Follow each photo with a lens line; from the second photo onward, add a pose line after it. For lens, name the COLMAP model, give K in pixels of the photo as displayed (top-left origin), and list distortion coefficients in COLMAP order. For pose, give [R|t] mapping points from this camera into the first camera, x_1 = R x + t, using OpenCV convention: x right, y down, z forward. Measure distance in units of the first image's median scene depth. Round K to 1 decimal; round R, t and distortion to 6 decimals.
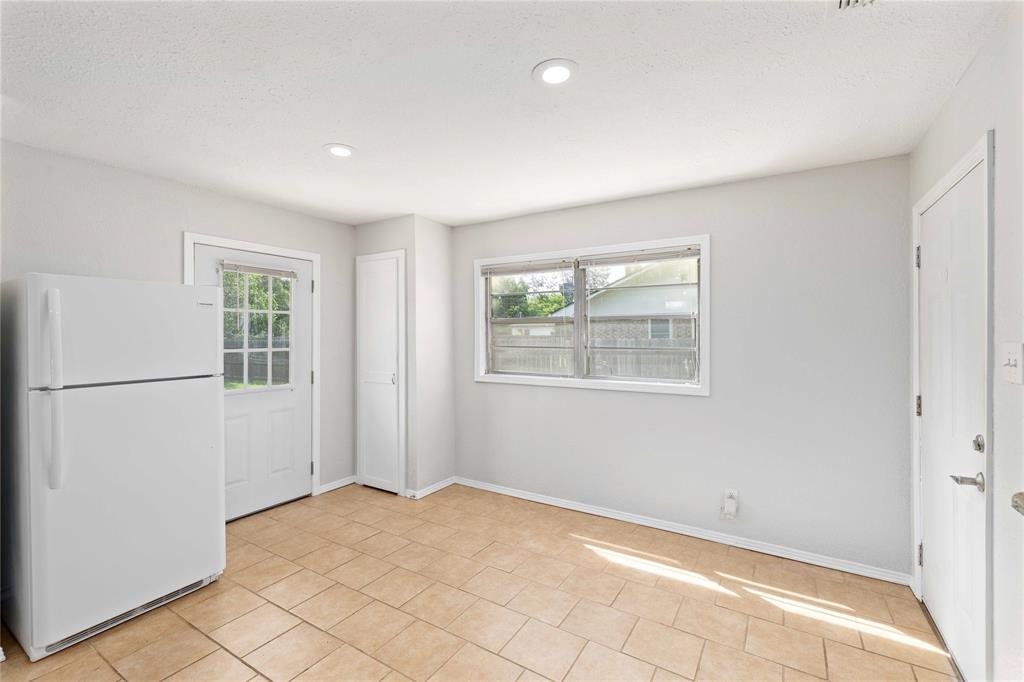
lens RADIAL K [[447.7, 0, 507.0], [0, 447.7, 334.0], [0, 0, 1]] dist [0.000506, 0.000237]
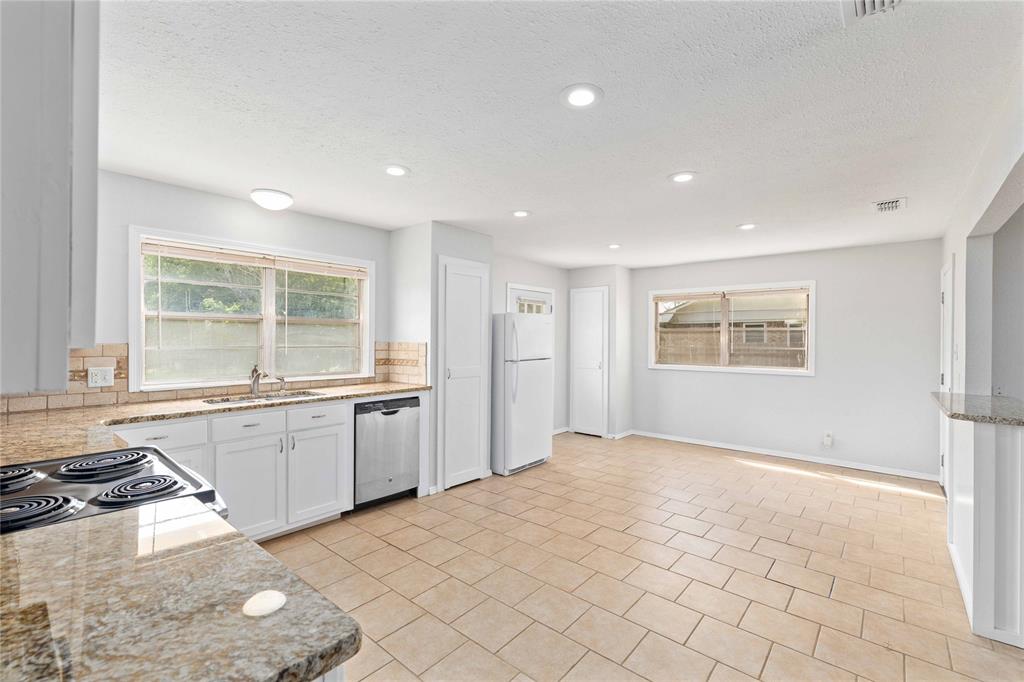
lens RADIAL K [[451.0, 0, 504.0], [0, 451.0, 337.0], [0, 0, 1]] dist [-0.002978, -0.000125]
pose [[0.988297, 0.006014, -0.152422, -0.355486], [-0.006531, 0.999974, -0.002896, 0.003061], [0.152401, 0.003857, 0.988311, -0.681017]]
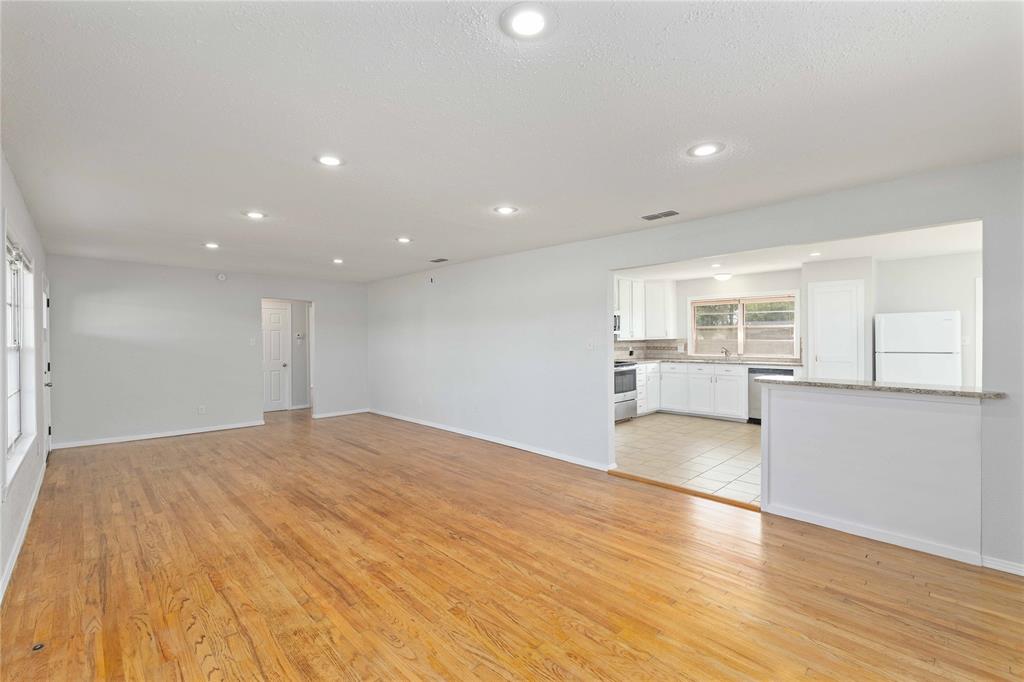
lens RADIAL K [[446.0, 0, 512.0], [0, 446.0, 341.0], [0, 0, 1]] dist [-0.003253, -0.000176]
pose [[-0.238175, 0.009786, -0.971173, 1.204466], [0.004080, 0.999950, 0.009075, 0.005355], [0.971214, -0.001801, -0.238204, -0.339709]]
